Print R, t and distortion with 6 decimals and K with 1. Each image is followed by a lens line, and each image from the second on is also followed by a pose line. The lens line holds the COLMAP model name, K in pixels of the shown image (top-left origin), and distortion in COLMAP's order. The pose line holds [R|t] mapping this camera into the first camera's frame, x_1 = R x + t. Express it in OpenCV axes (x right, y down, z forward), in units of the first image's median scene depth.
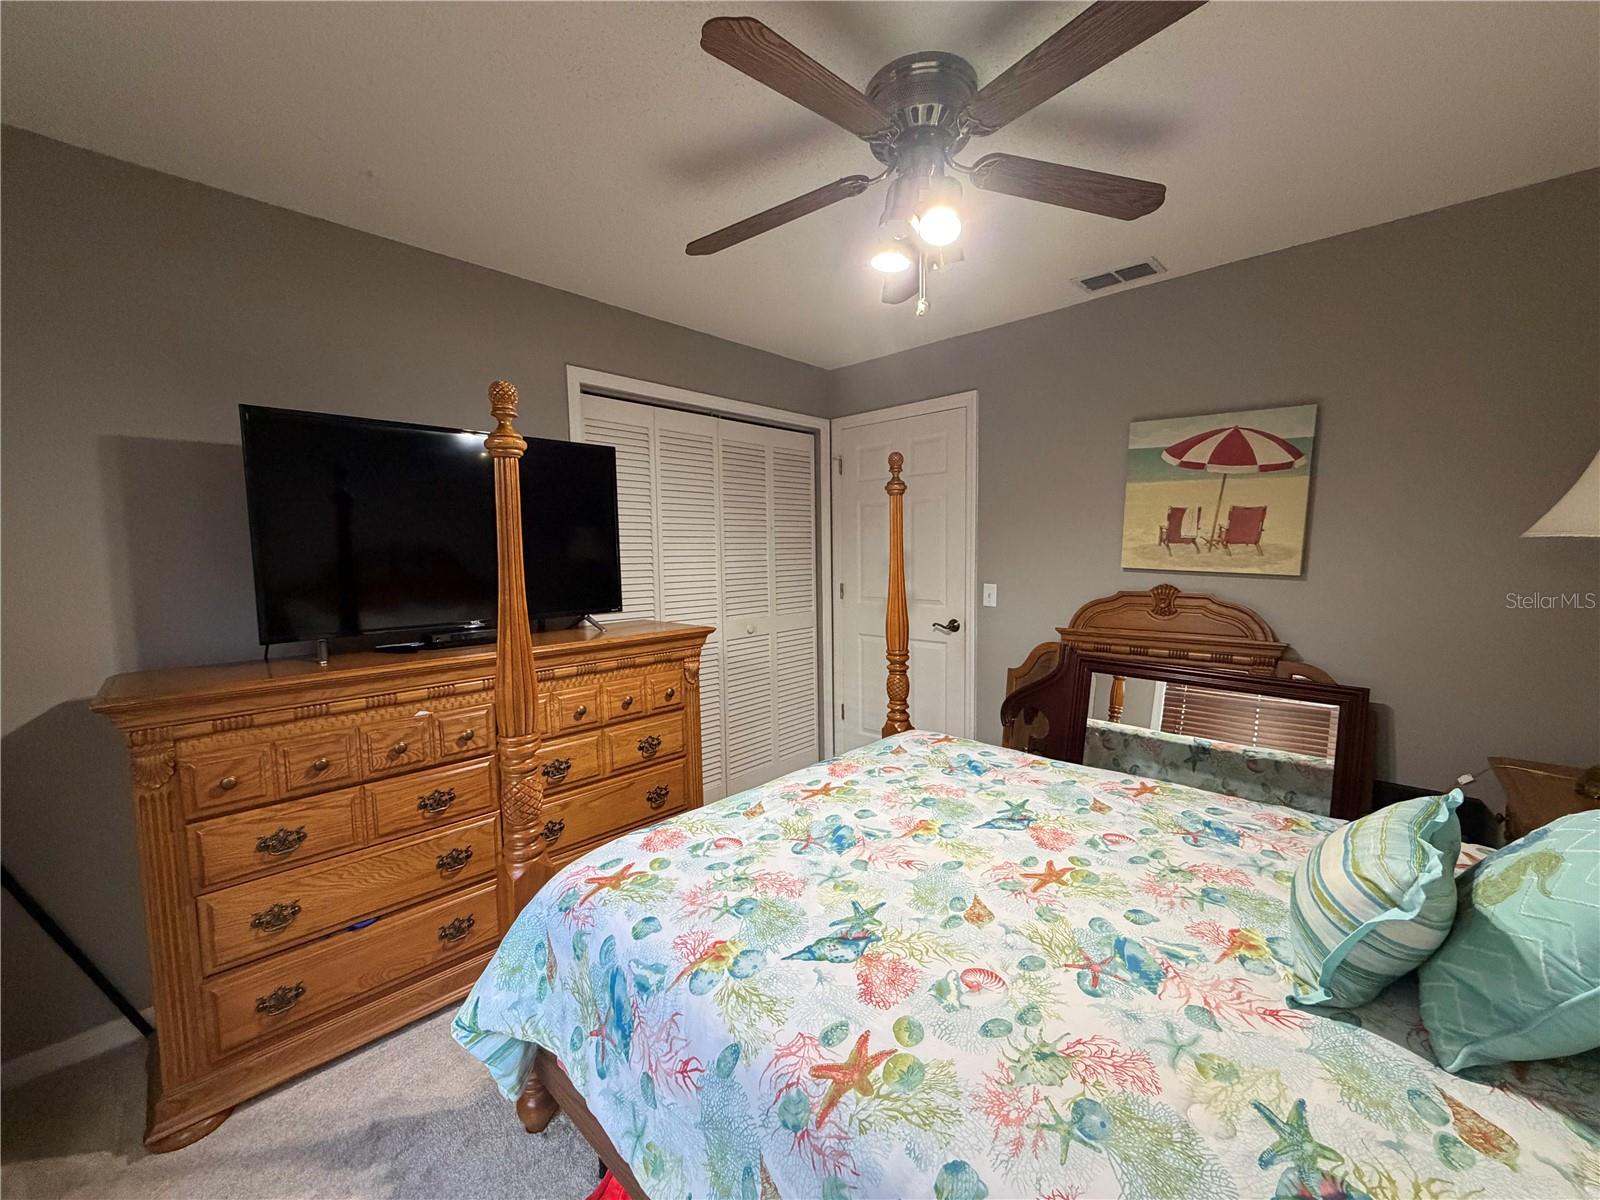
lens RADIAL K [[636.1, 0, 793.6], [0, 636.1, 600.5], [0, 0, 1]] dist [-0.000964, 0.000072]
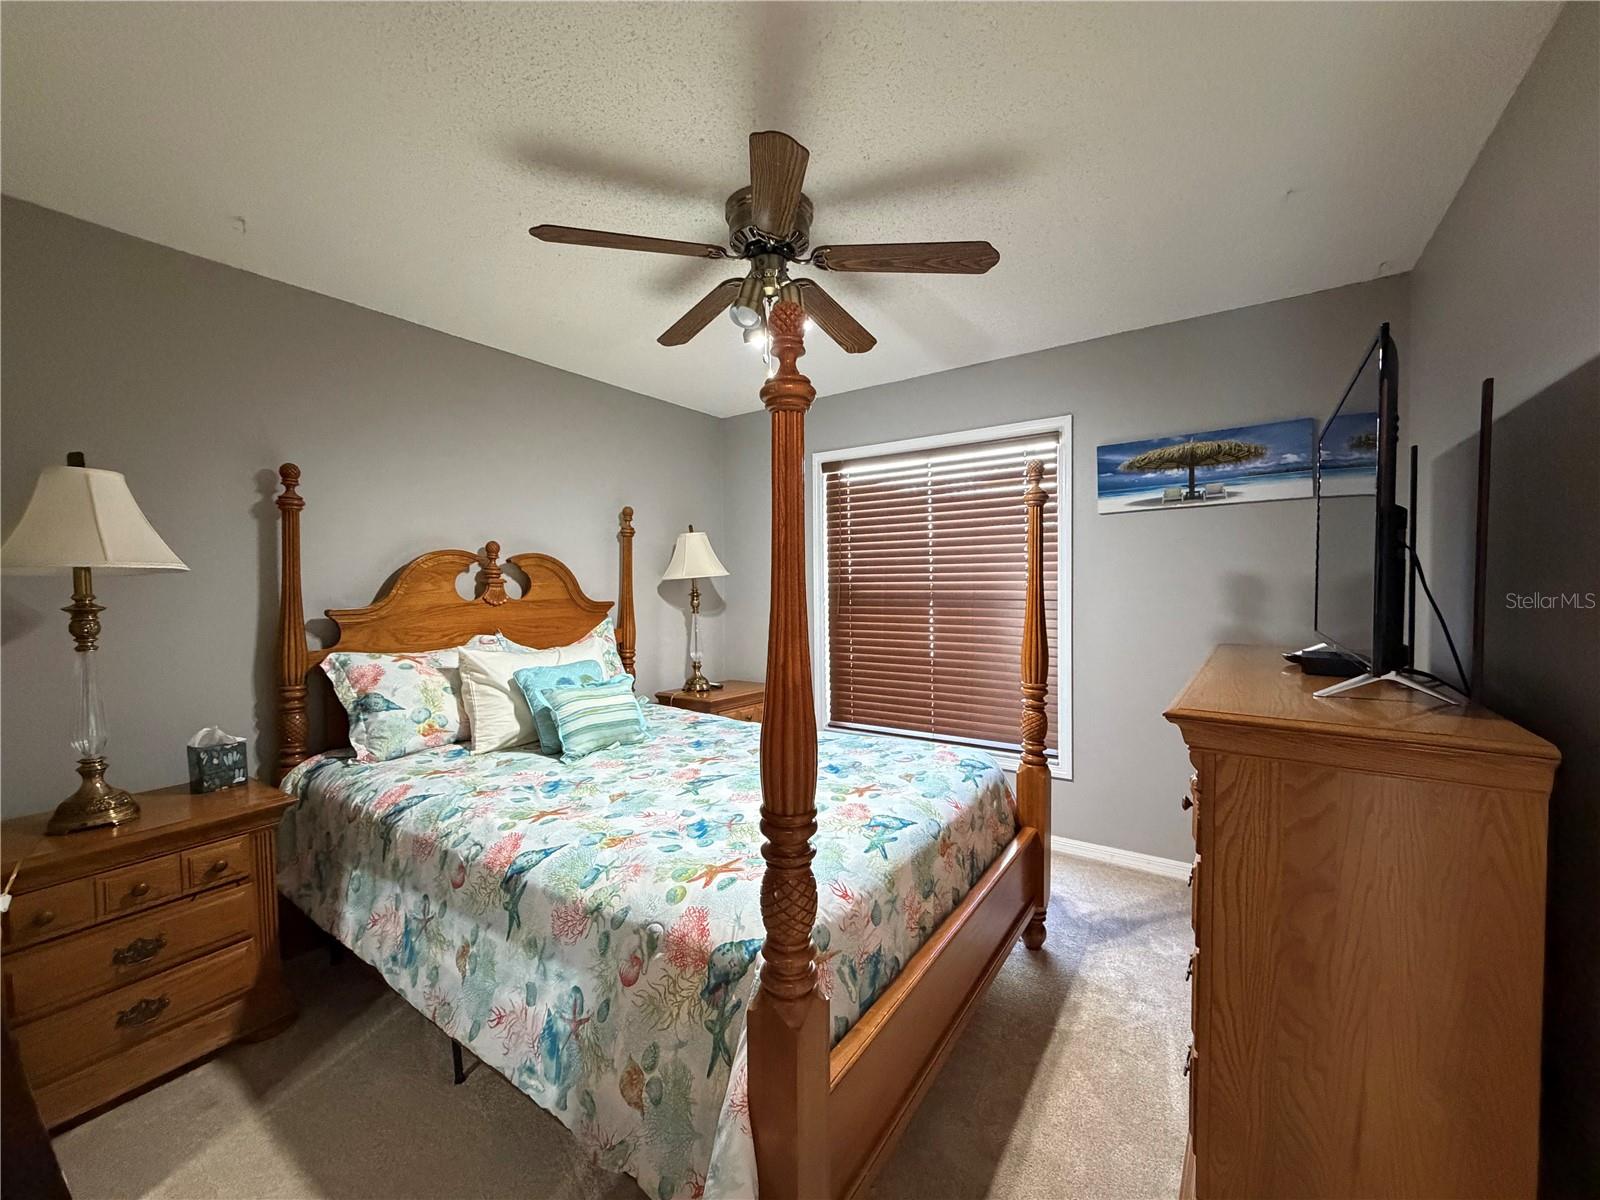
lens RADIAL K [[636.1, 0, 793.6], [0, 636.1, 600.5], [0, 0, 1]] dist [-0.000964, 0.000072]
pose [[-0.986742, 0.032508, -0.159006, 0.094268], [0.012708, 0.992202, 0.123988, -0.183755], [0.161797, 0.120324, -0.979461, 2.518964]]
